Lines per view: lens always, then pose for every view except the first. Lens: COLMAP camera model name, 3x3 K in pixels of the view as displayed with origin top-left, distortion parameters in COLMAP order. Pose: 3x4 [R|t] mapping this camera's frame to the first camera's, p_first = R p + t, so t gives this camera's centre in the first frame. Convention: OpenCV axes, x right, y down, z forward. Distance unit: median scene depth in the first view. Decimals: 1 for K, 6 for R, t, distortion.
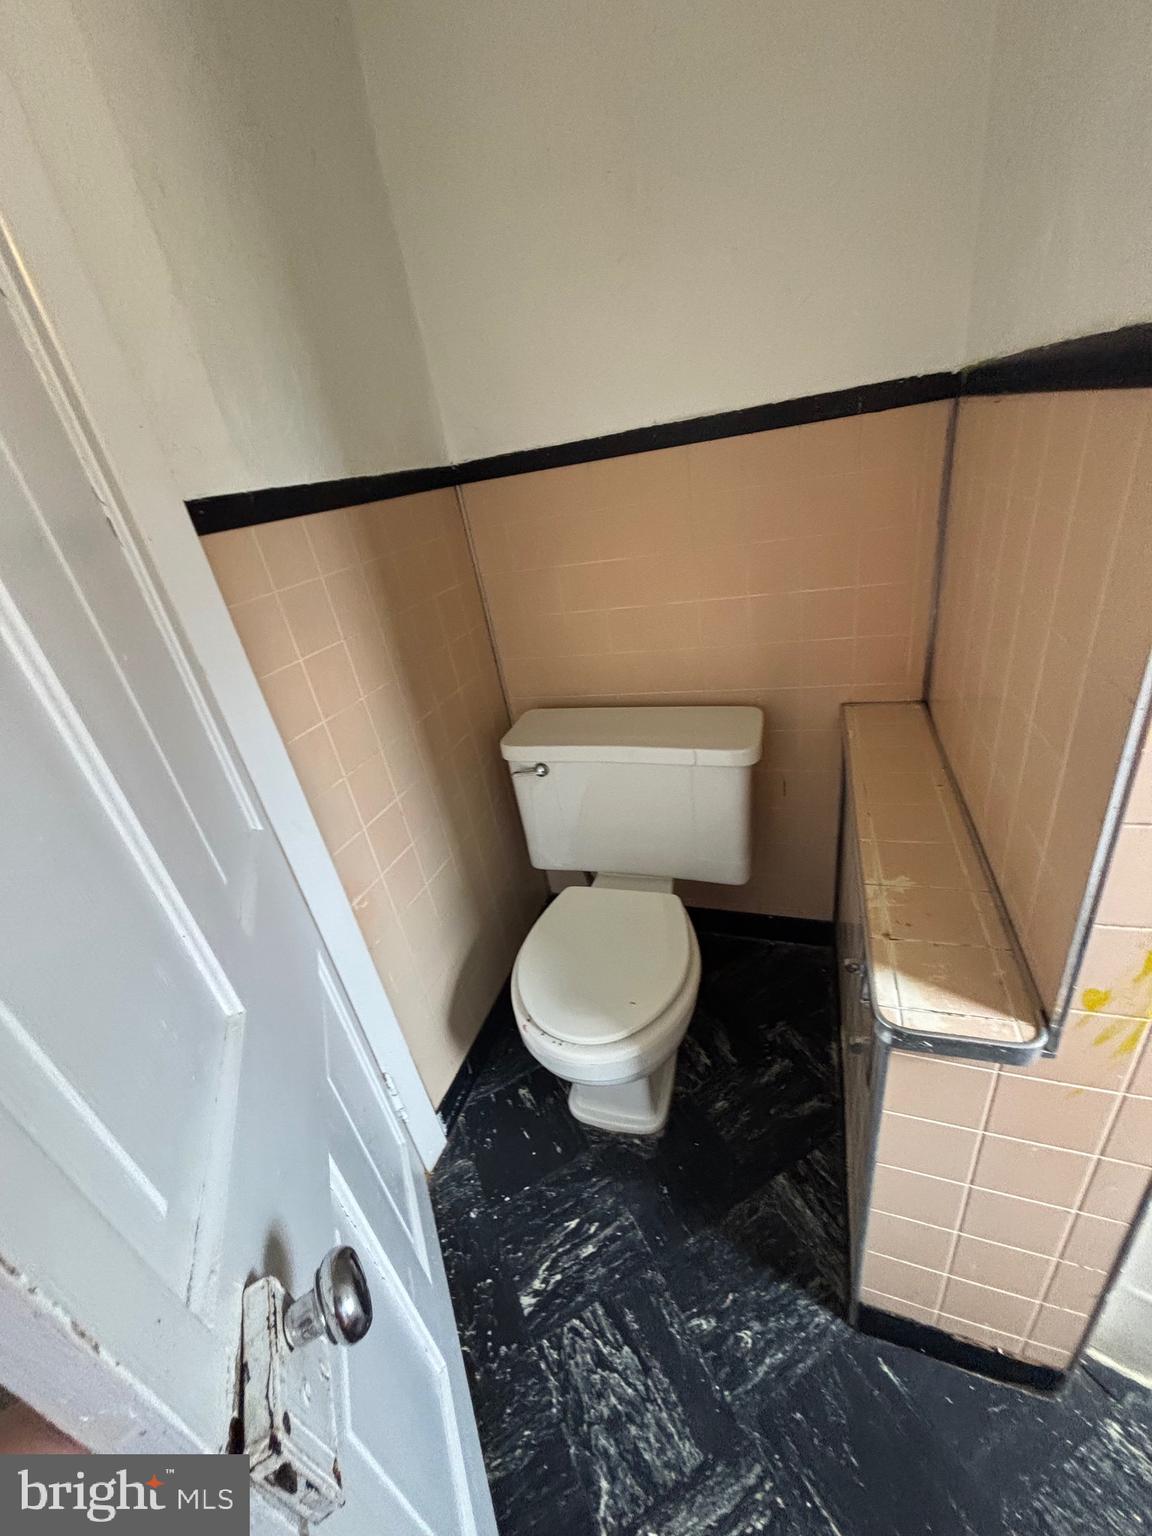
lens RADIAL K [[614.3, 0, 572.2], [0, 614.3, 772.3], [0, 0, 1]] dist [-0.000364, 0.000122]
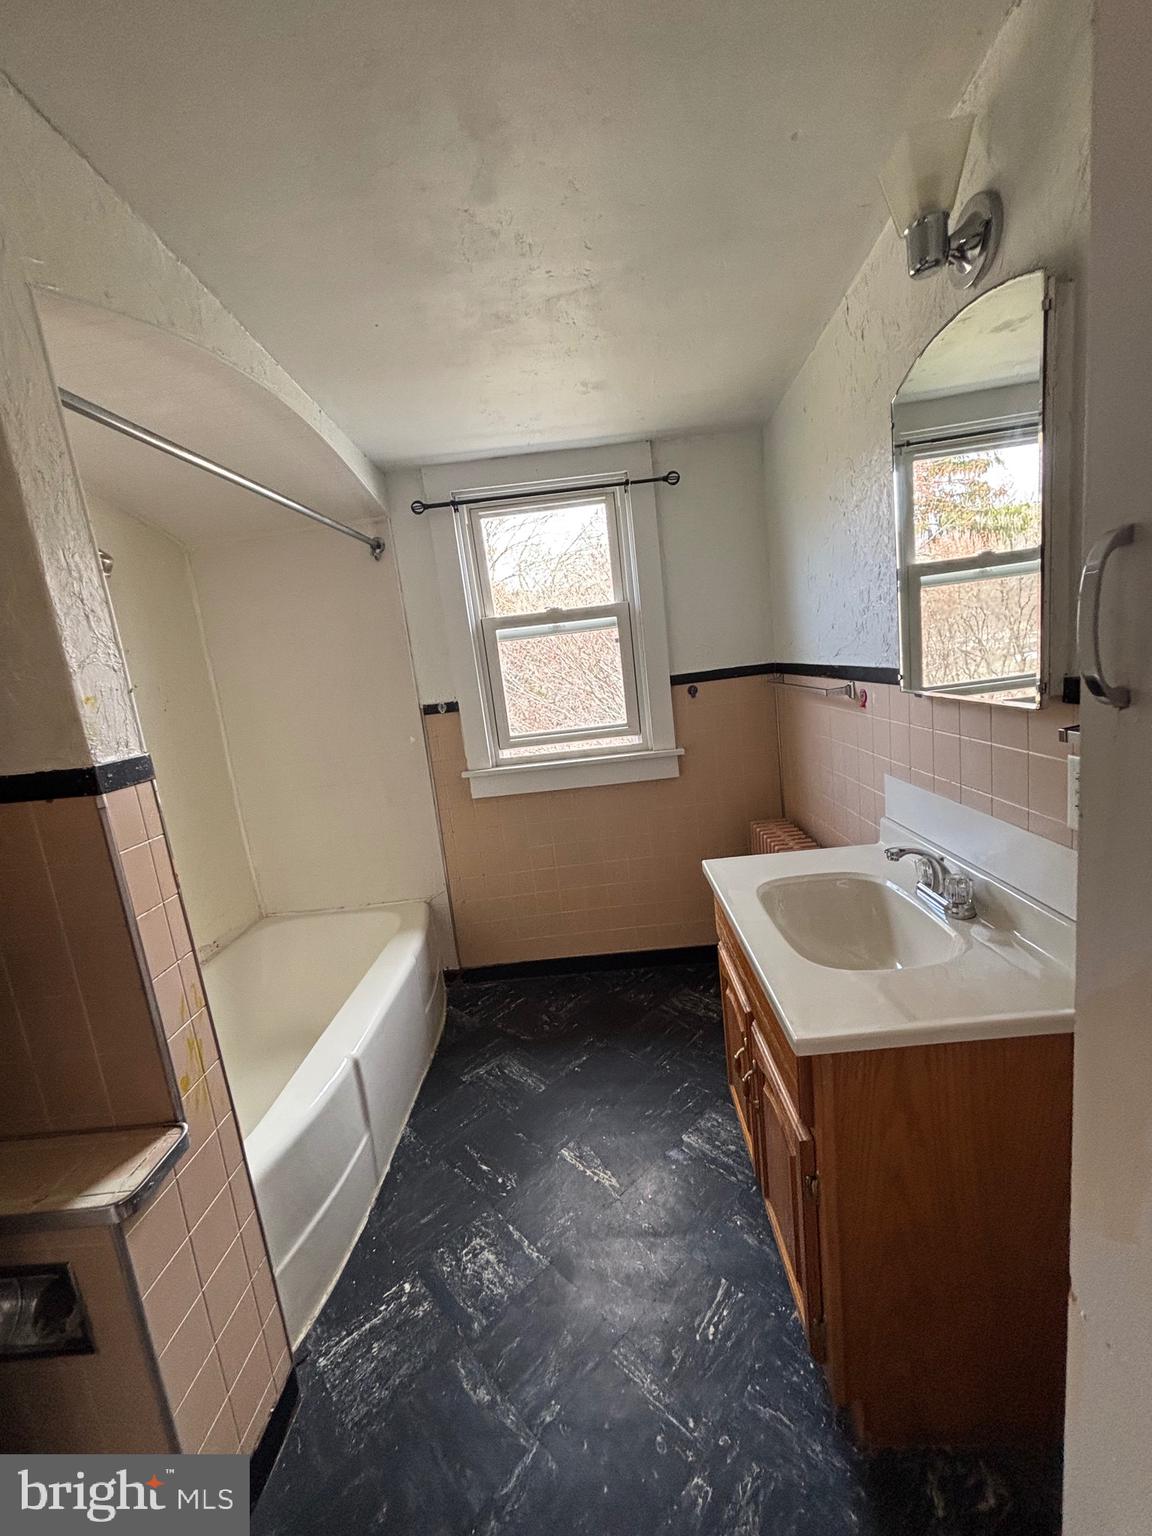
lens RADIAL K [[614.3, 0, 580.3], [0, 614.3, 766.4], [0, 0, 1]] dist [-0.000364, 0.000122]
pose [[-0.280324, 0.031211, 0.959398, -0.992218], [0.566677, 0.812103, 0.139157, 0.020820], [-0.774787, 0.582678, -0.245339, 0.013841]]
